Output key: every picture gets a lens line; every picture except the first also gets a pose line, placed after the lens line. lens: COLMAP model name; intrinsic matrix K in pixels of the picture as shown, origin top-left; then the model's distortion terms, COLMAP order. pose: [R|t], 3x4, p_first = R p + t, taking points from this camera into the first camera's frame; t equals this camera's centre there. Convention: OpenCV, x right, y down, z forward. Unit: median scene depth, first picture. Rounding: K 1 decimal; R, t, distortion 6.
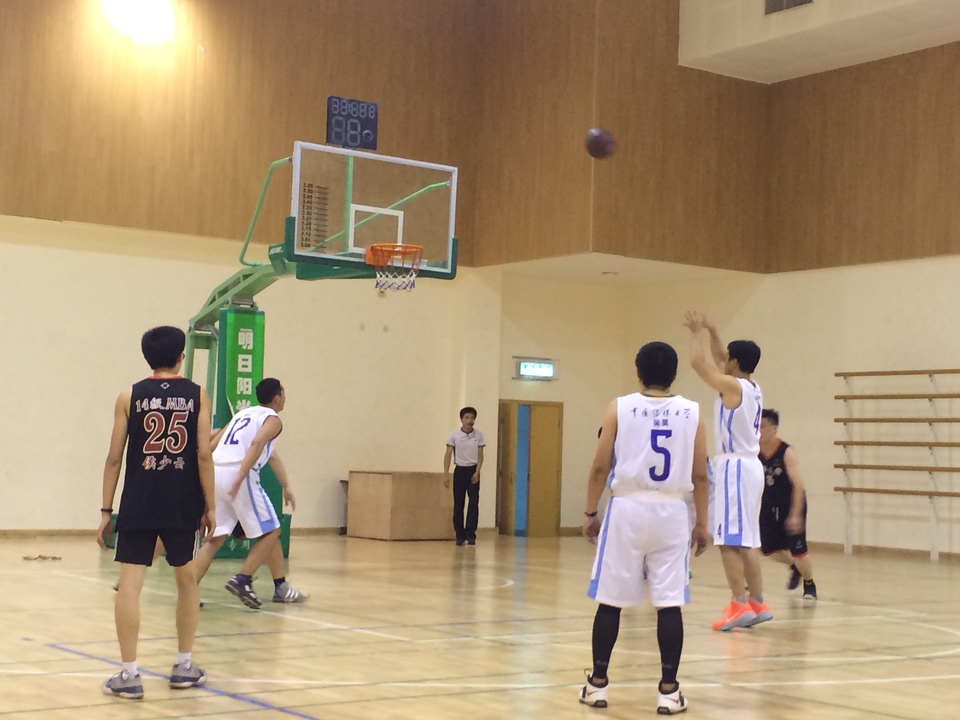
lens RADIAL K [[1614.7, 0, 484.9], [0, 1614.7, 345.6], [0, 0, 1]] dist [0.069579, 0.000000]
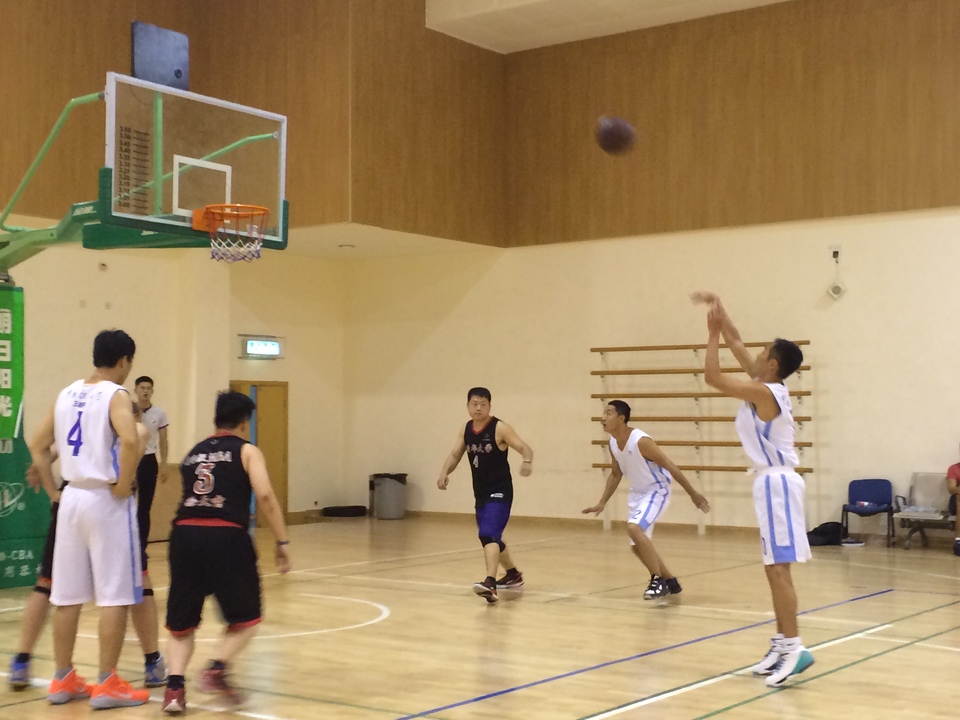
lens RADIAL K [[1413.5, 0, 458.5], [0, 1413.5, 362.0], [0, 0, 1]] dist [0.024481, 0.000000]
pose [[0.958090, -0.017312, 0.285945, -0.132621], [0.007765, 0.999375, 0.034489, -0.006341], [-0.286363, -0.030823, 0.957625, 0.243104]]
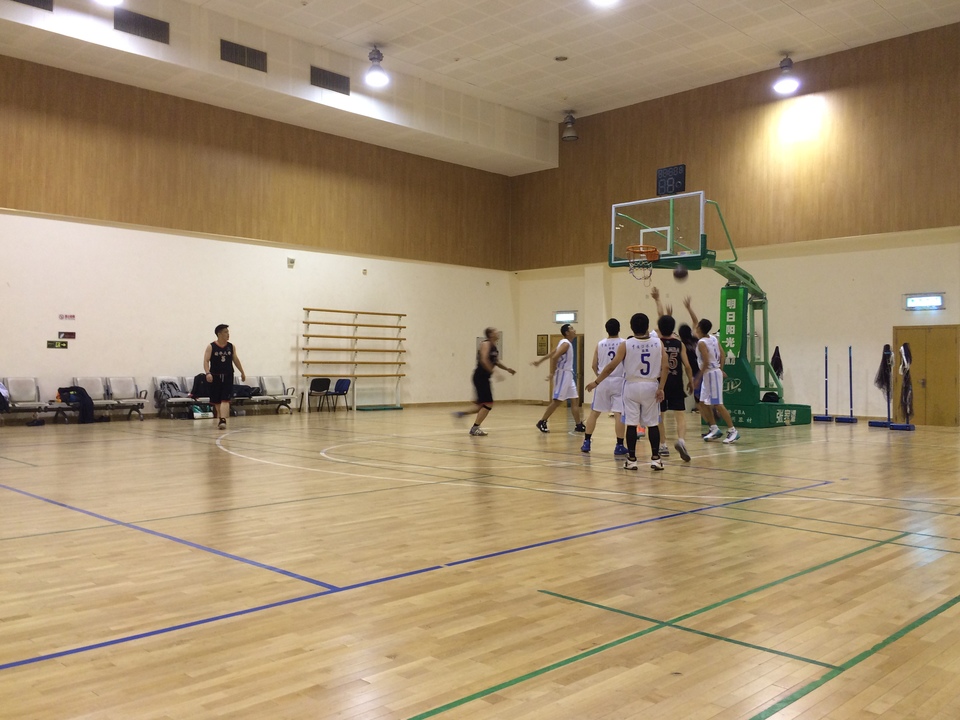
lens RADIAL K [[846.9, 0, 473.9], [0, 846.9, 360.6], [0, 0, 1]] dist [0.089037, -0.125002]
pose [[0.143972, -0.026960, -0.989214, 0.739773], [0.064136, 0.997781, -0.017859, 0.057911], [0.987501, -0.060873, 0.145382, 0.582772]]
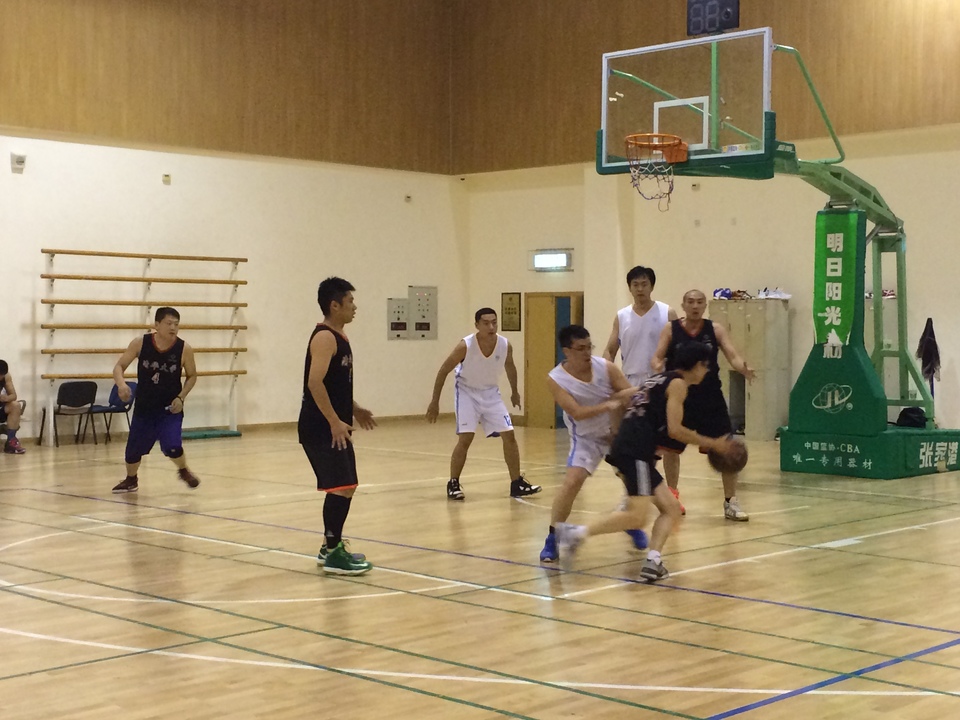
lens RADIAL K [[1475.5, 0, 473.8], [0, 1475.5, 360.1], [0, 0, 1]] dist [0.056254, 0.000000]
pose [[0.160205, -0.001627, -0.987082, 0.665791], [0.069565, 0.997531, 0.009646, 0.041933], [0.984629, -0.070212, 0.159923, 0.655213]]
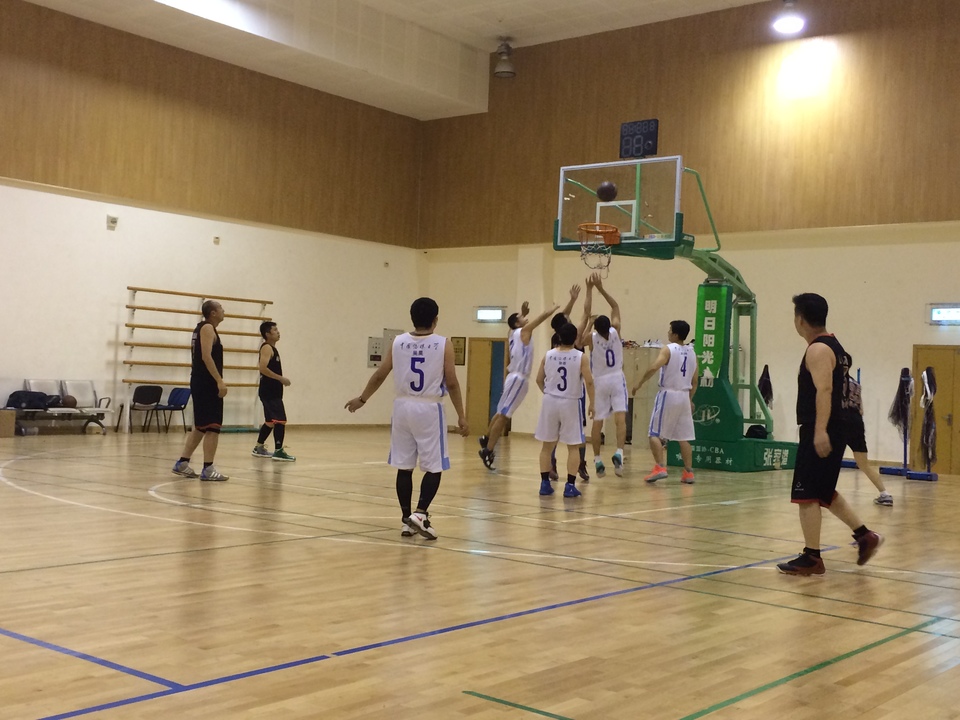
lens RADIAL K [[1152.4, 0, 473.1], [0, 1152.4, 357.8], [0, 0, 1]] dist [0.060624, 0.000000]
pose [[0.241546, -0.030212, -0.969919, 0.736031], [0.028966, 0.999294, -0.023914, 0.056772], [0.969957, -0.022318, 0.242251, 0.577562]]
